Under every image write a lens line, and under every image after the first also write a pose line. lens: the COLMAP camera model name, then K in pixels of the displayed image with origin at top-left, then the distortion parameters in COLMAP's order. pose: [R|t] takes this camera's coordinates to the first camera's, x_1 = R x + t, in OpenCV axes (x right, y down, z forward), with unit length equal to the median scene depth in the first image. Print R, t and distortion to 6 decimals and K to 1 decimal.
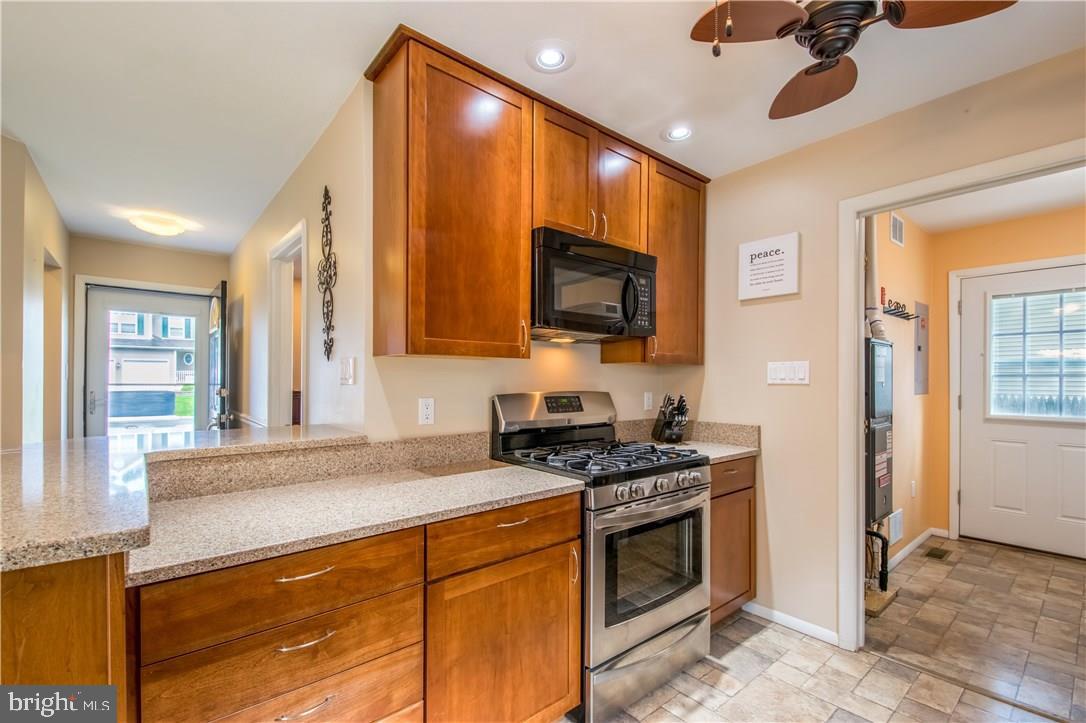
lens RADIAL K [[478.5, 0, 541.0], [0, 478.5, 374.5], [0, 0, 1]] dist [0.030618, -0.019508]
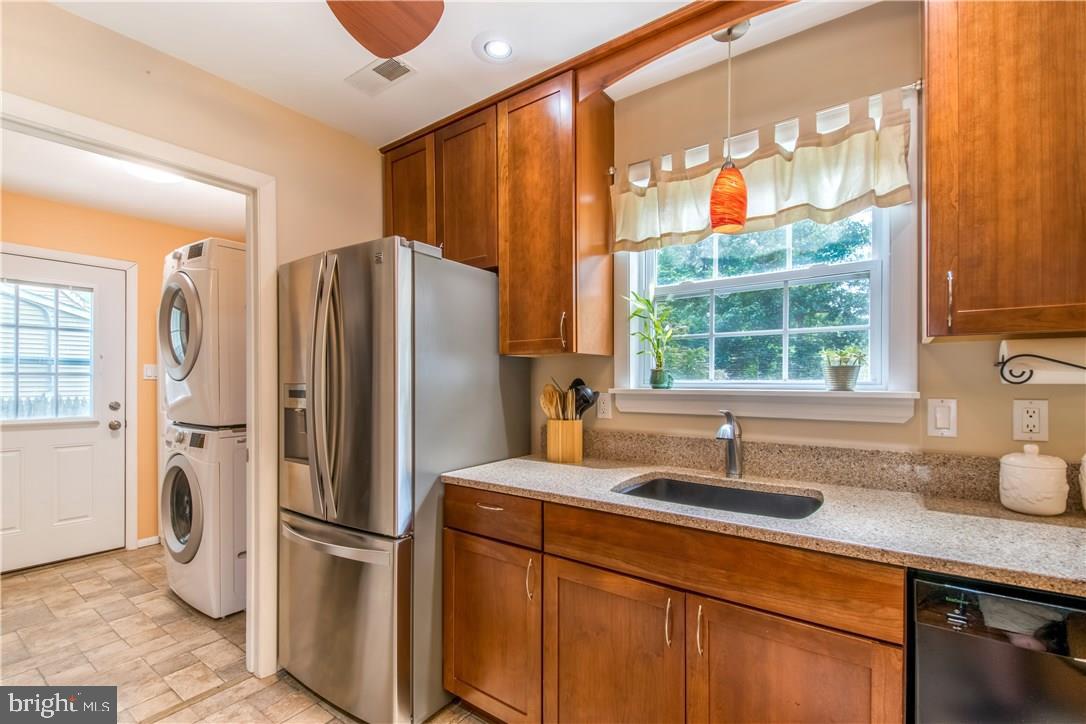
lens RADIAL K [[484.7, 0, 540.8], [0, 484.7, 381.4], [0, 0, 1]] dist [0.032502, -0.019767]
pose [[-0.238905, -0.006245, 0.971023, -0.140978], [-0.007534, 0.999961, 0.004578, 0.005396], [-0.971014, -0.006223, -0.238943, 0.439875]]
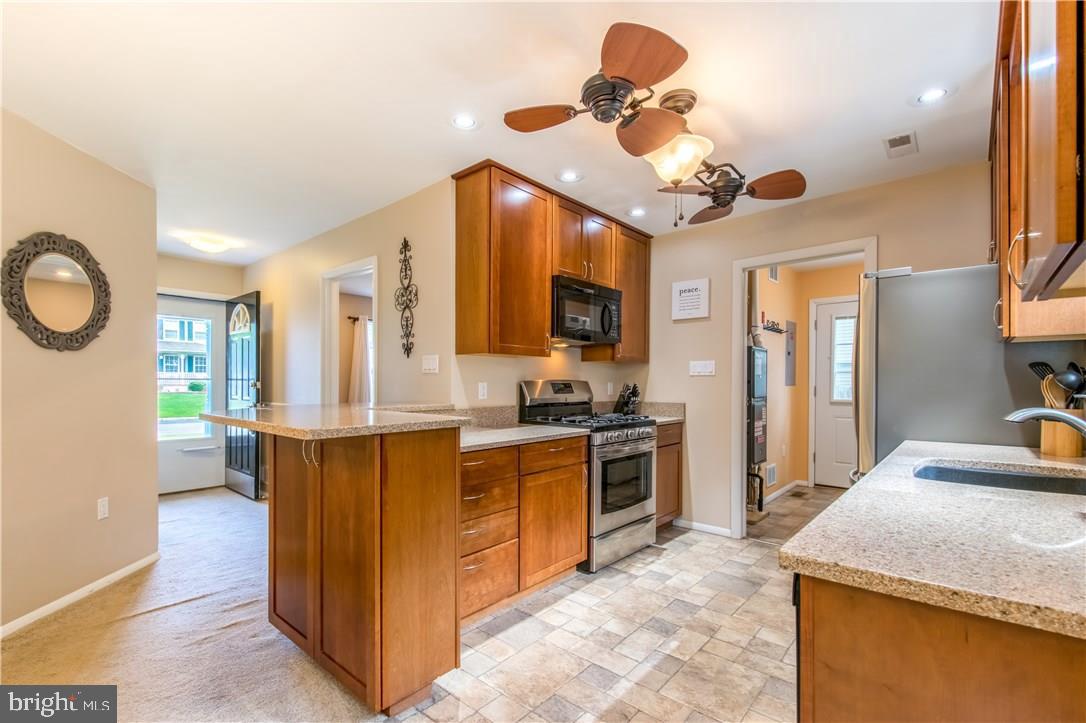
lens RADIAL K [[484.7, 0, 540.8], [0, 484.7, 380.9], [0, 0, 1]] dist [0.032502, -0.019767]
pose [[0.988552, 0.000961, 0.150876, -0.256914], [-0.002118, 0.999970, 0.007505, 0.028904], [-0.150864, -0.007739, 0.988524, -0.507018]]
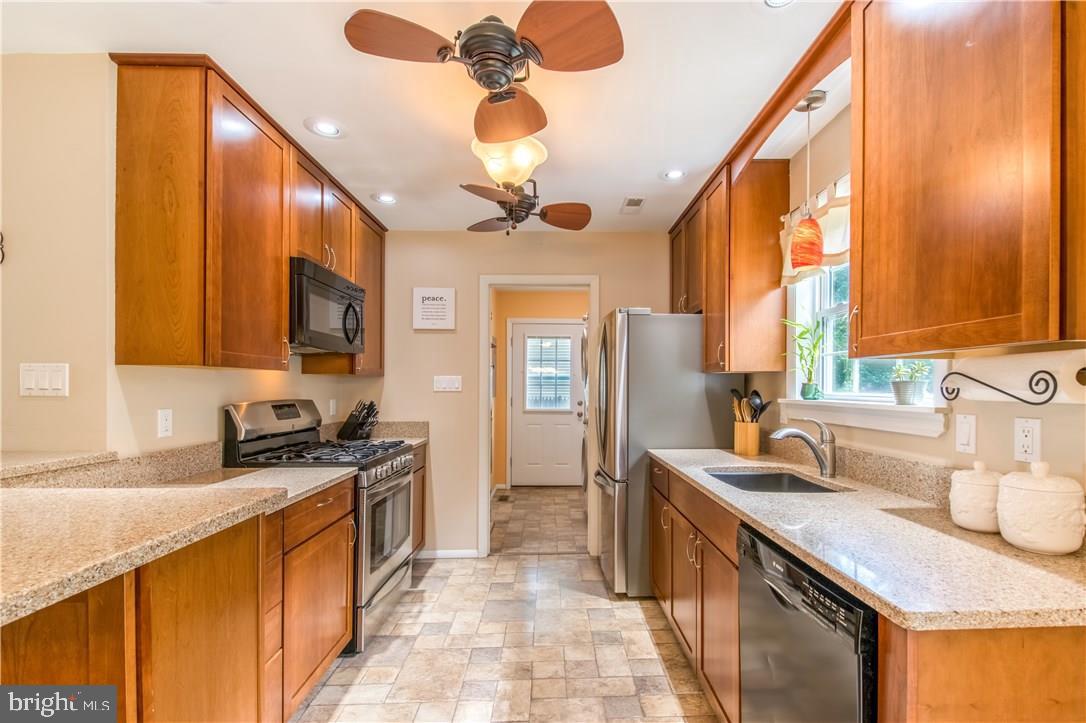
lens RADIAL K [[488.0, 0, 572.5], [0, 488.0, 385.0], [0, 0, 1]] dist [0.033024, -0.020671]
pose [[0.608724, 0.002873, 0.793377, -0.463514], [-0.009748, 0.999945, 0.003858, -0.009433], [-0.793322, -0.010083, 0.608718, -0.209688]]
